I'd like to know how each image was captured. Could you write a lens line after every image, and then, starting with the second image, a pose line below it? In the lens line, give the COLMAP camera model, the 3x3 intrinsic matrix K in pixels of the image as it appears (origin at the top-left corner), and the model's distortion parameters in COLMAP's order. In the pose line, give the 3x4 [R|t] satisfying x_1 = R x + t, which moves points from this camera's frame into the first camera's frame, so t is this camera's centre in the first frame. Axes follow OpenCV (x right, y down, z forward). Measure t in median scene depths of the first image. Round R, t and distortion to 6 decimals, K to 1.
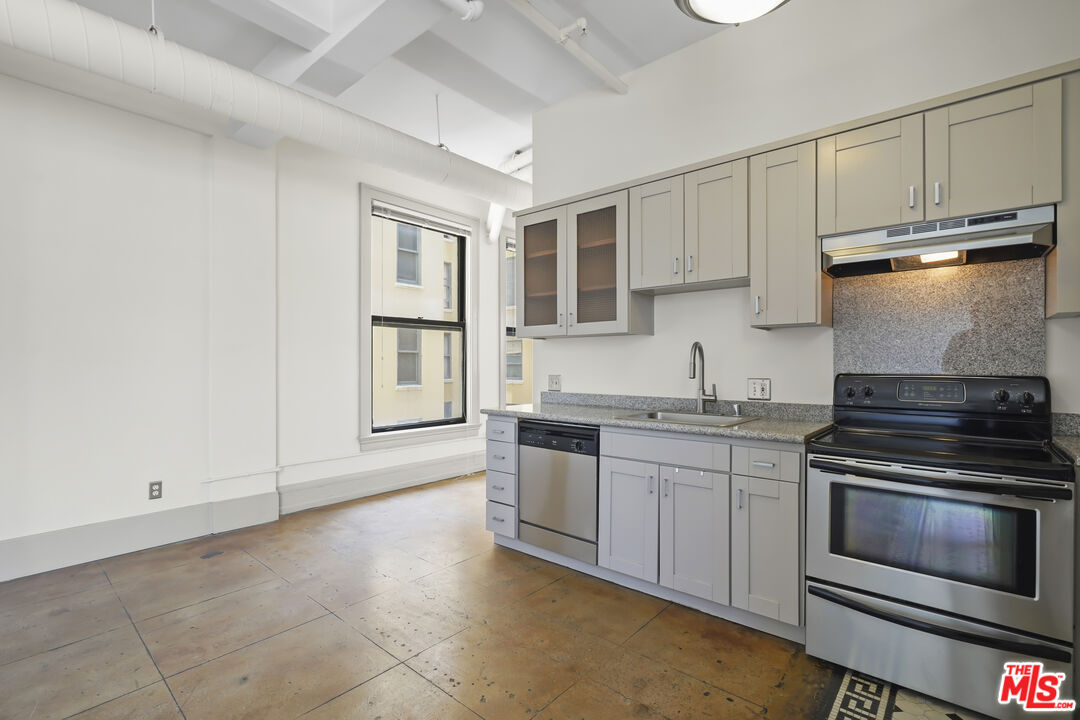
lens RADIAL K [[503.1, 0, 527.9], [0, 503.1, 364.6], [0, 0, 1]] dist [-0.003246, 0.000118]
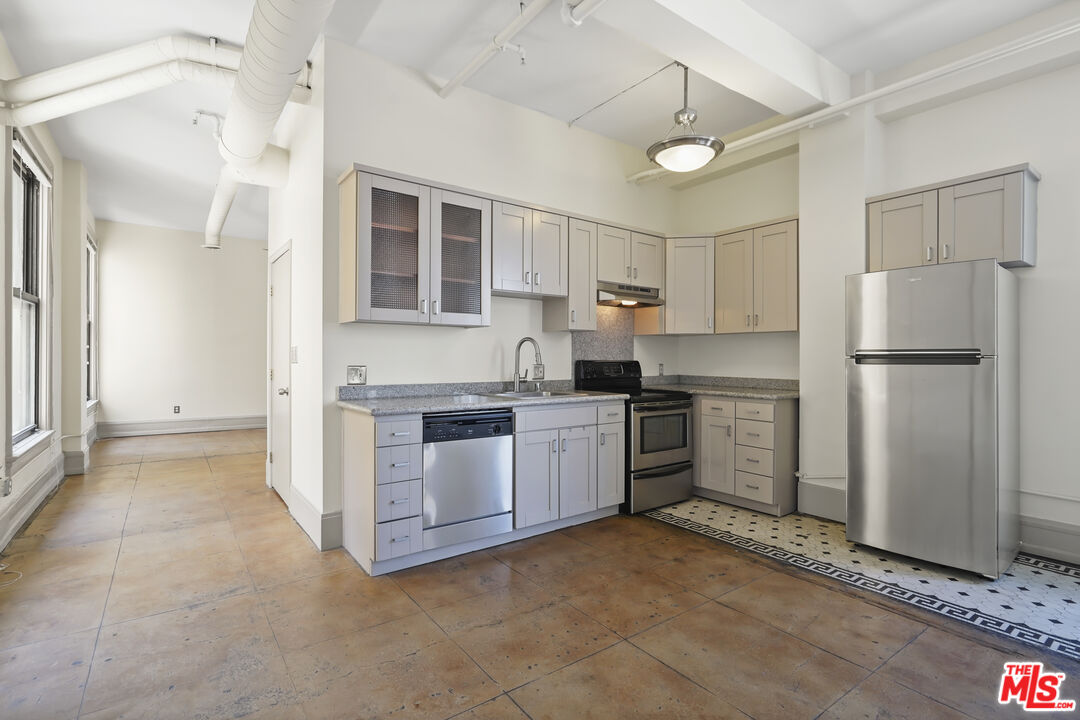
lens RADIAL K [[500.0, 0, 527.6], [0, 500.0, 357.2], [0, 0, 1]] dist [-0.003363, 0.000556]
pose [[0.221096, 0.000756, 0.975252, -0.912299], [-0.002931, 0.999996, -0.000110, 0.006798], [-0.975248, -0.002834, 0.221098, 0.682110]]
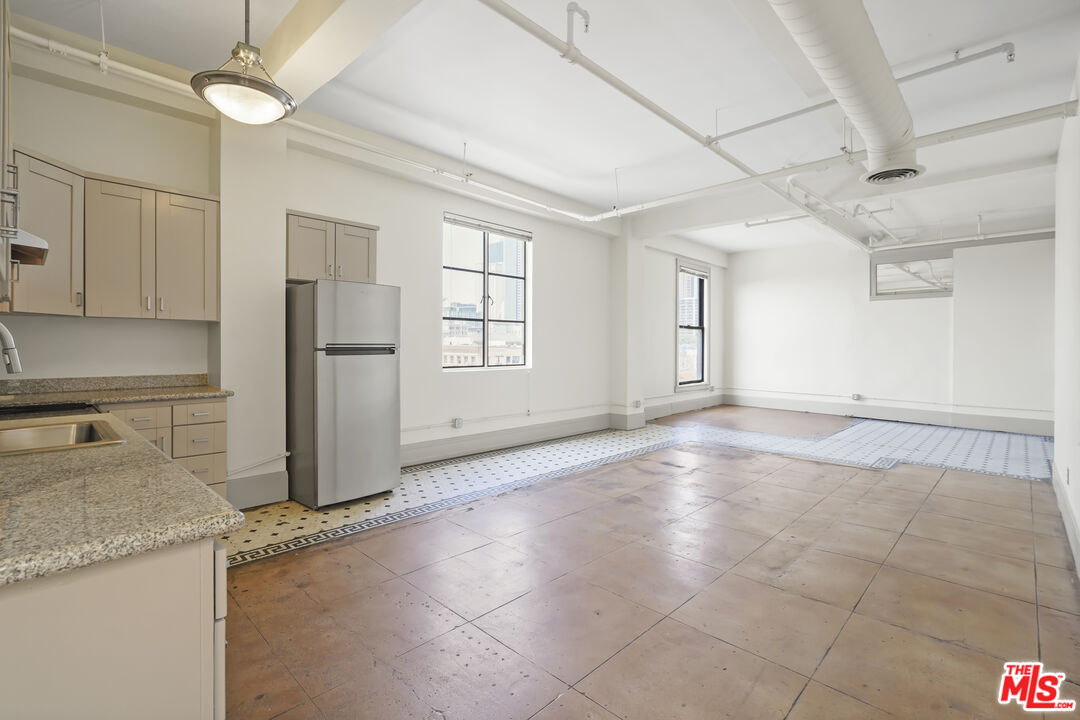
lens RADIAL K [[501.0, 0, 530.0], [0, 501.0, 344.7], [0, 0, 1]] dist [0.008862, -0.007997]
pose [[-0.998528, -0.001622, 0.054208, -0.308747], [-0.001800, 0.999993, -0.003238, -0.003818], [-0.054202, -0.003331, -0.998524, 1.464904]]
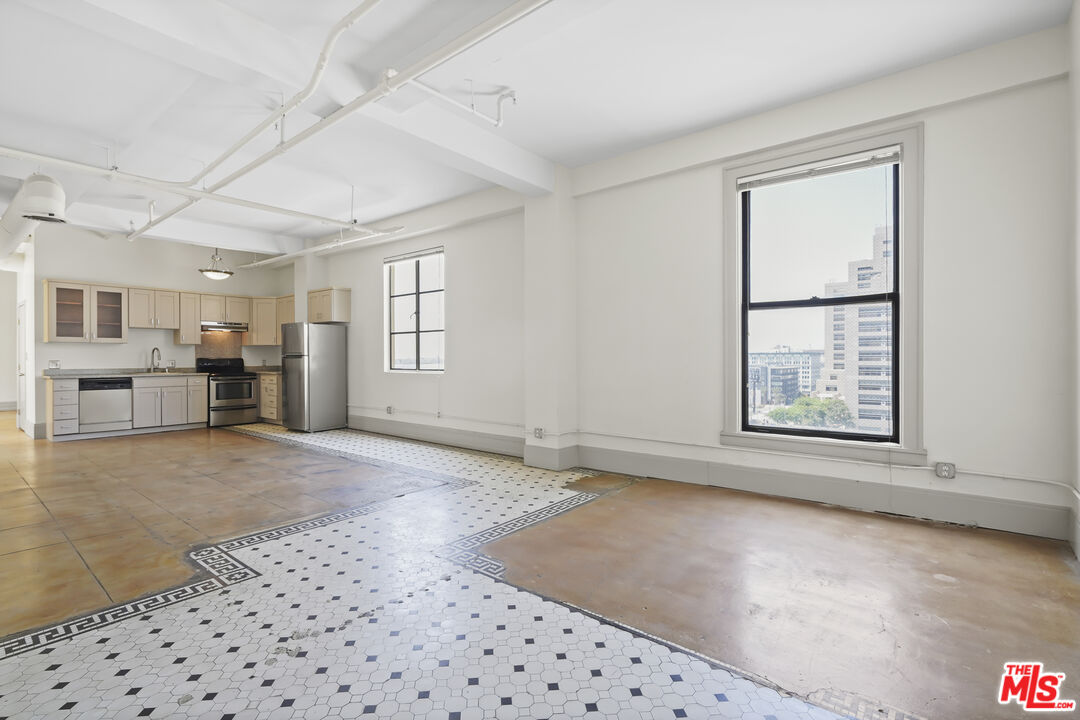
lens RADIAL K [[500.0, 0, 527.6], [0, 500.0, 357.2], [0, 0, 1]] dist [-0.003363, 0.000556]
pose [[-0.027908, 0.000778, 0.999610, -2.508876], [0.003381, 0.999994, -0.000684, 0.018686], [-0.999605, 0.003361, -0.027911, -1.025964]]
